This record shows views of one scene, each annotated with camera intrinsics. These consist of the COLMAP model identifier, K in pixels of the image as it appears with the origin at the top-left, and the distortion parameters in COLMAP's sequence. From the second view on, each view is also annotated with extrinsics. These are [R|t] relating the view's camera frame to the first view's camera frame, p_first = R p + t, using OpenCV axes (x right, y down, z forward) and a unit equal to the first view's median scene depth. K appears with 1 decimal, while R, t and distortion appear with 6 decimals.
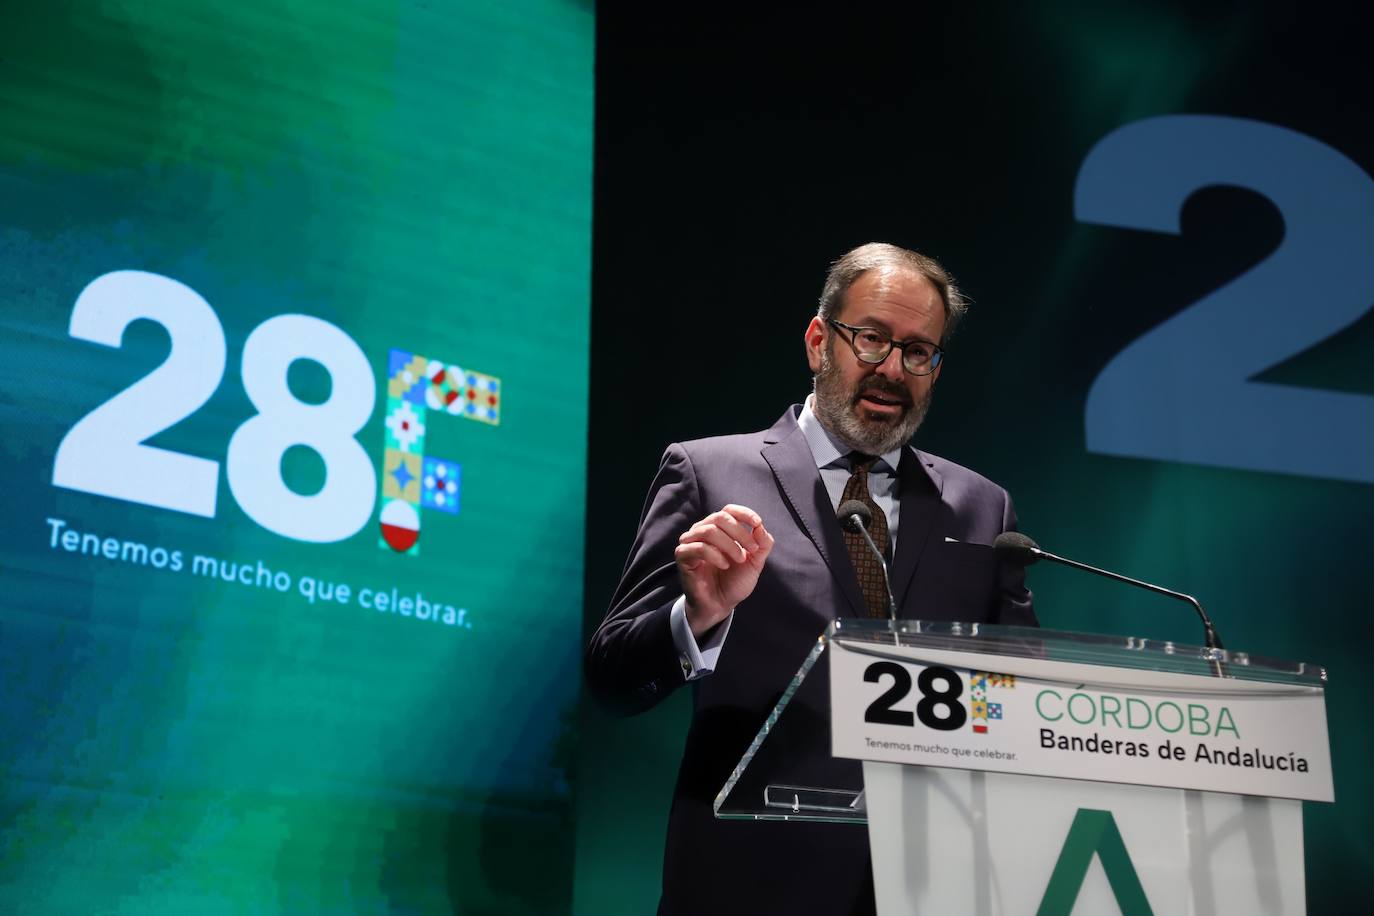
lens RADIAL K [[2386.3, 0, 687.0], [0, 2386.3, 458.0], [0, 0, 1]] dist [0.227107, 0.088890]
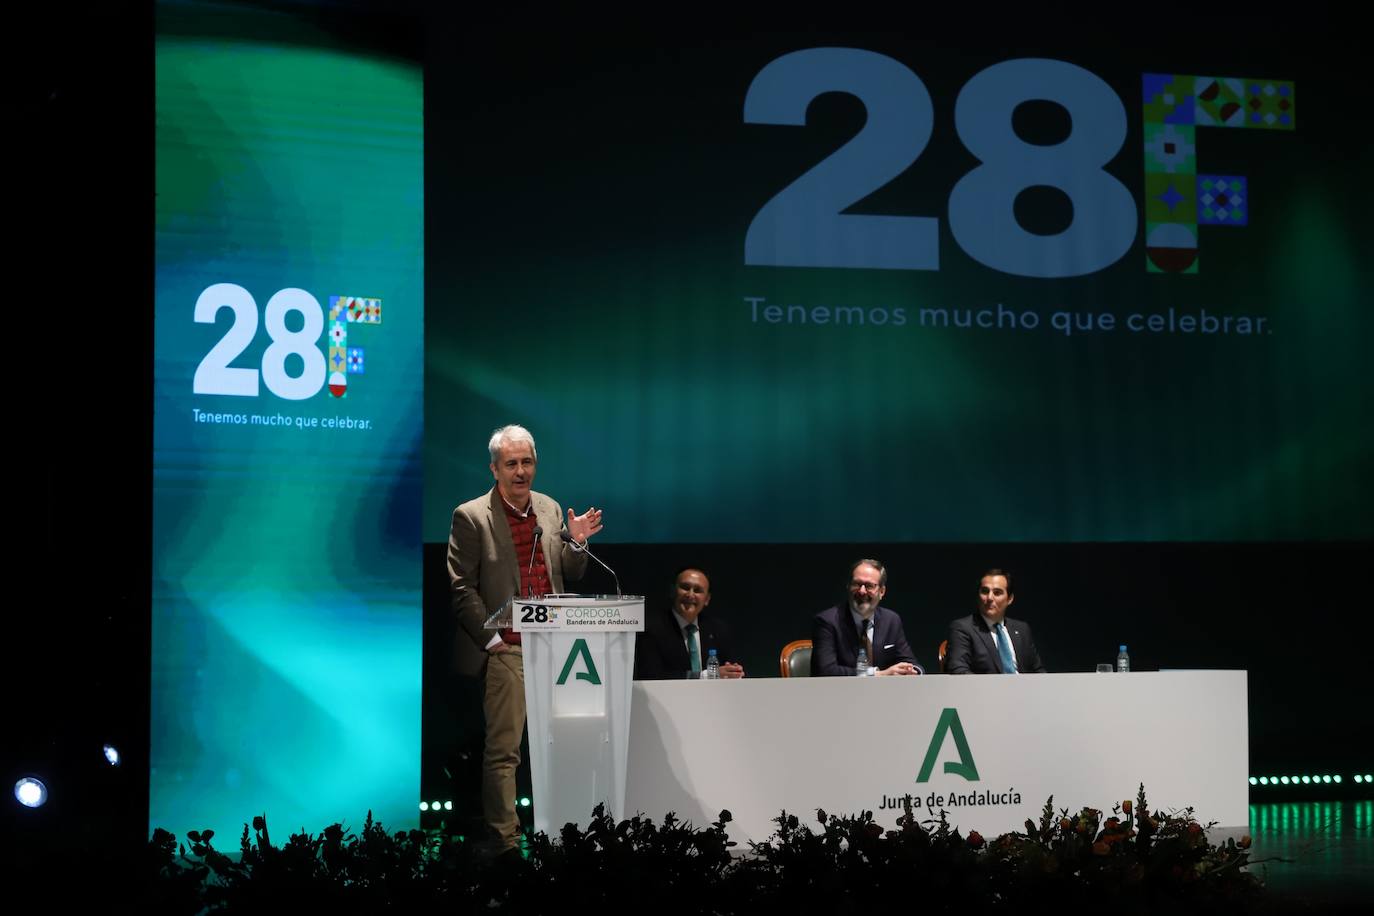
lens RADIAL K [[3430.5, 0, 687.0], [0, 3430.5, 458.0], [0, 0, 1]] dist [-0.150878, 0.429136]
pose [[0.998075, -0.008264, 0.061466, 0.000899], [-0.010330, 0.955086, 0.296148, -0.854662], [-0.061153, -0.296213, 0.953162, -2.024500]]
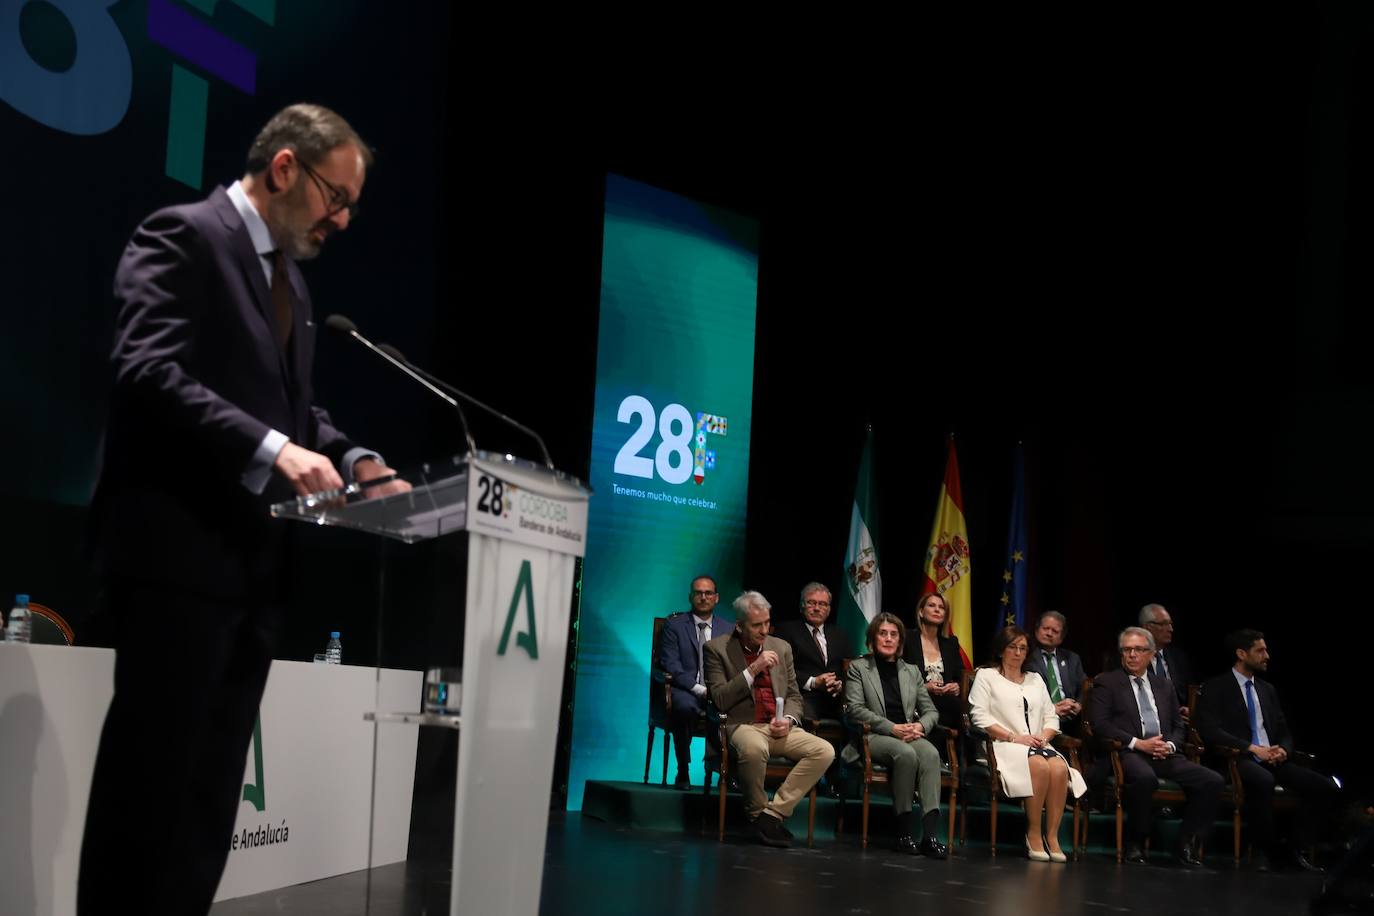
lens RADIAL K [[1999.1, 0, 687.0], [0, 1999.1, 458.0], [0, 0, 1]] dist [0.146394, 0.028808]
pose [[0.594588, 0.127090, 0.793922, -0.467868], [-0.332252, 0.938015, 0.098675, -0.056540], [-0.732170, -0.322453, 0.599959, 0.011168]]
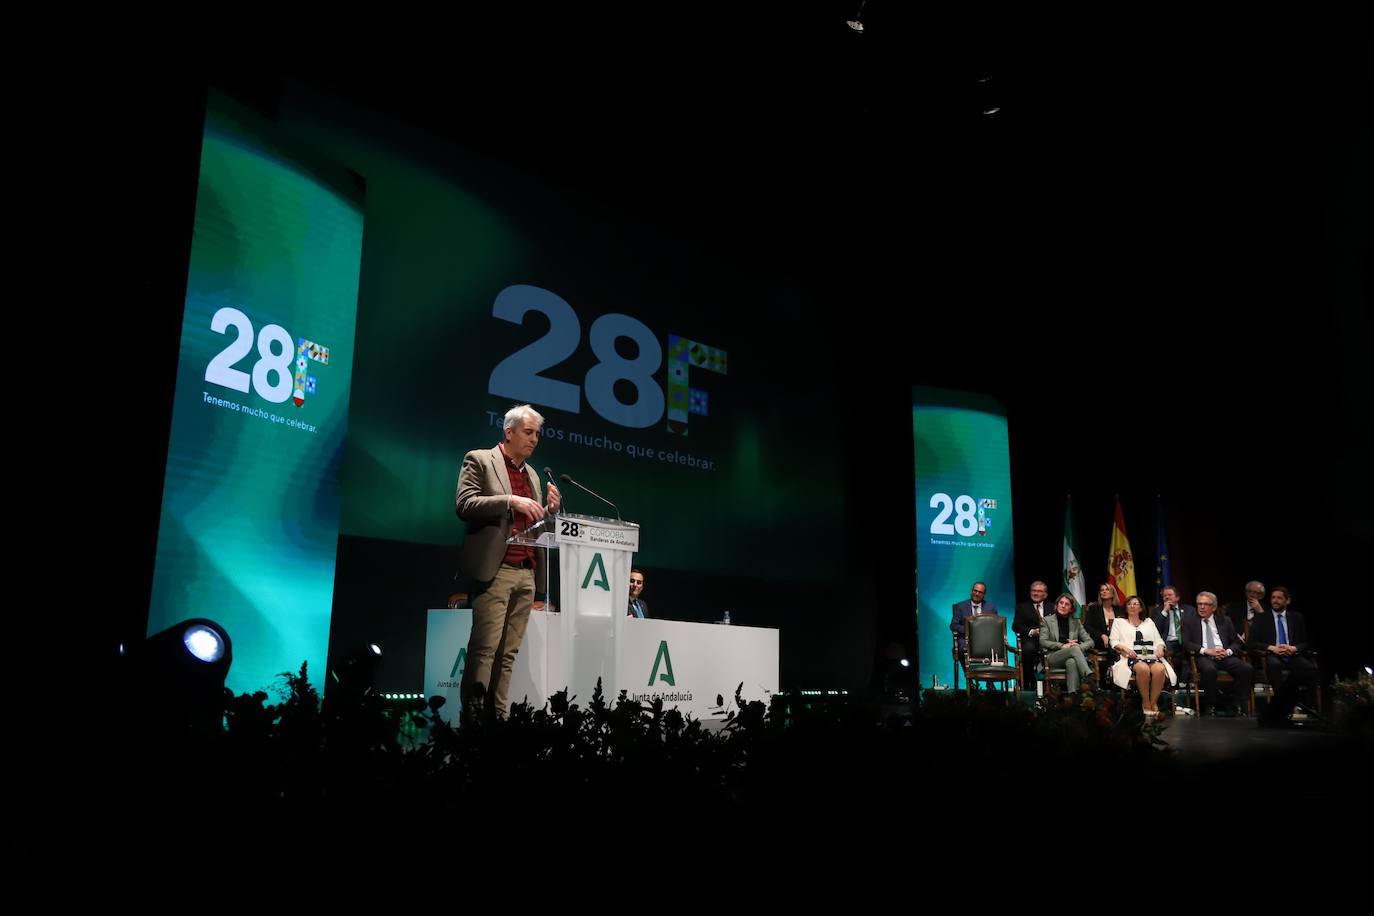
lens RADIAL K [[1094.2, 0, 687.0], [0, 1094.2, 458.0], [0, 0, 1]] dist [-0.077060, 0.079996]
pose [[0.873494, 0.102426, 0.475939, -0.358641], [-0.181705, 0.975563, 0.123536, -0.167333], [-0.451655, -0.194388, 0.870759, -0.466786]]
